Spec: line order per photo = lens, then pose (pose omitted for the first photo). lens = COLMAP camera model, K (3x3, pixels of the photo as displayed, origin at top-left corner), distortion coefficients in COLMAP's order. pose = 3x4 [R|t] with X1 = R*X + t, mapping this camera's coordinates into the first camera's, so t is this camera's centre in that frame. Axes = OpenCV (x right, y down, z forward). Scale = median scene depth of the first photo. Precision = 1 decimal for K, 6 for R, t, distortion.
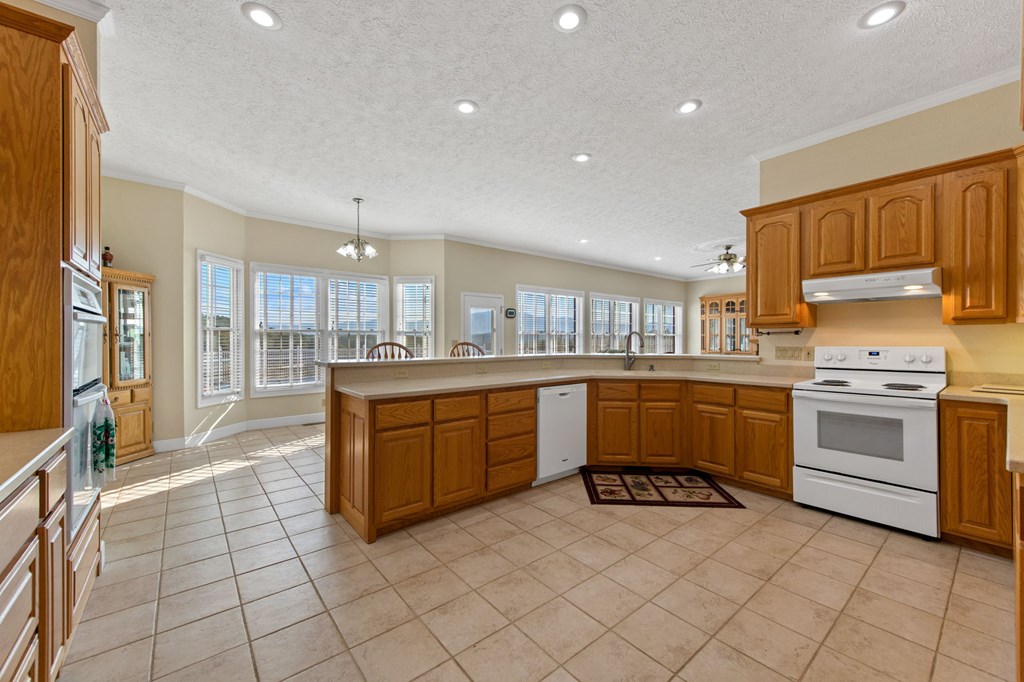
lens RADIAL K [[404.4, 0, 516.8], [0, 404.4, 337.6], [0, 0, 1]] dist [0.003372, -0.000114]
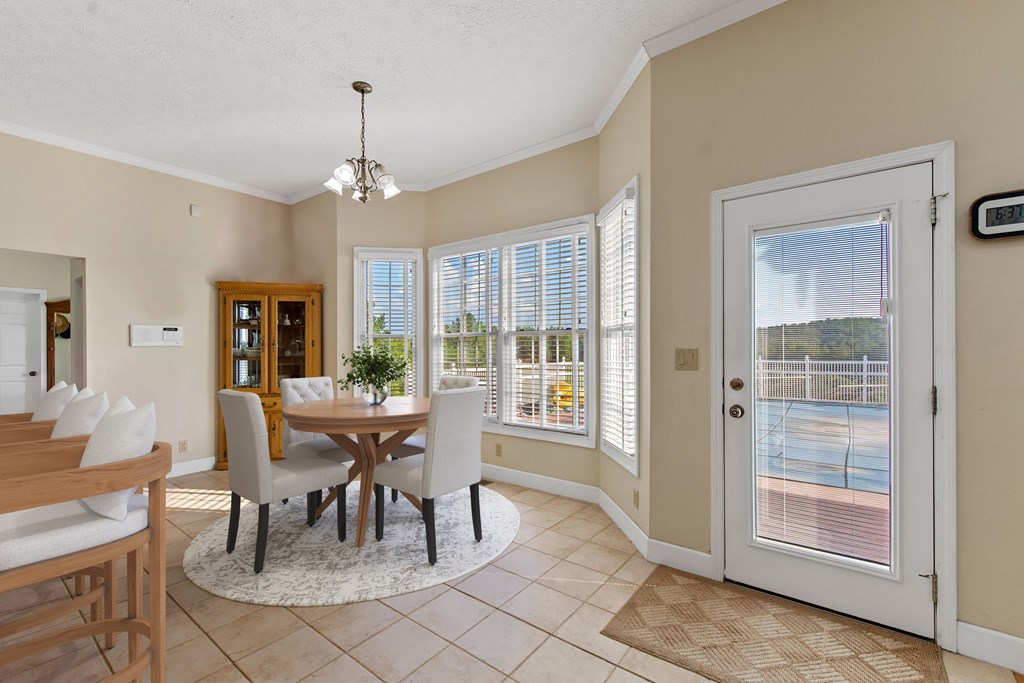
lens RADIAL K [[446.7, 0, 511.1], [0, 446.7, 350.1], [0, 0, 1]] dist [0.010331, -0.000174]
pose [[0.209059, 0.002925, -0.977899, 0.307806], [0.007163, 0.999964, 0.004522, 0.007695], [0.977877, -0.007950, 0.209031, 1.422494]]
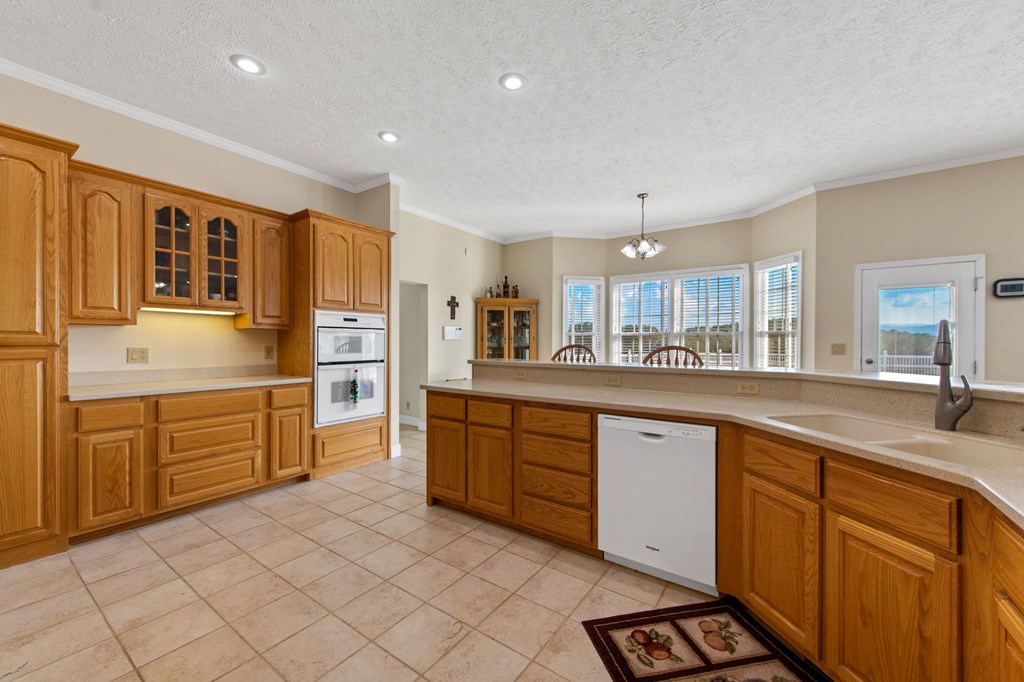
lens RADIAL K [[404.4, 0, 514.4], [0, 404.4, 343.1], [0, 0, 1]] dist [0.003372, -0.000114]
pose [[0.252687, 0.001383, -0.967547, 0.602602], [0.001570, 0.999997, 0.001839, 0.005135], [0.967547, -0.001984, 0.252684, 0.628704]]
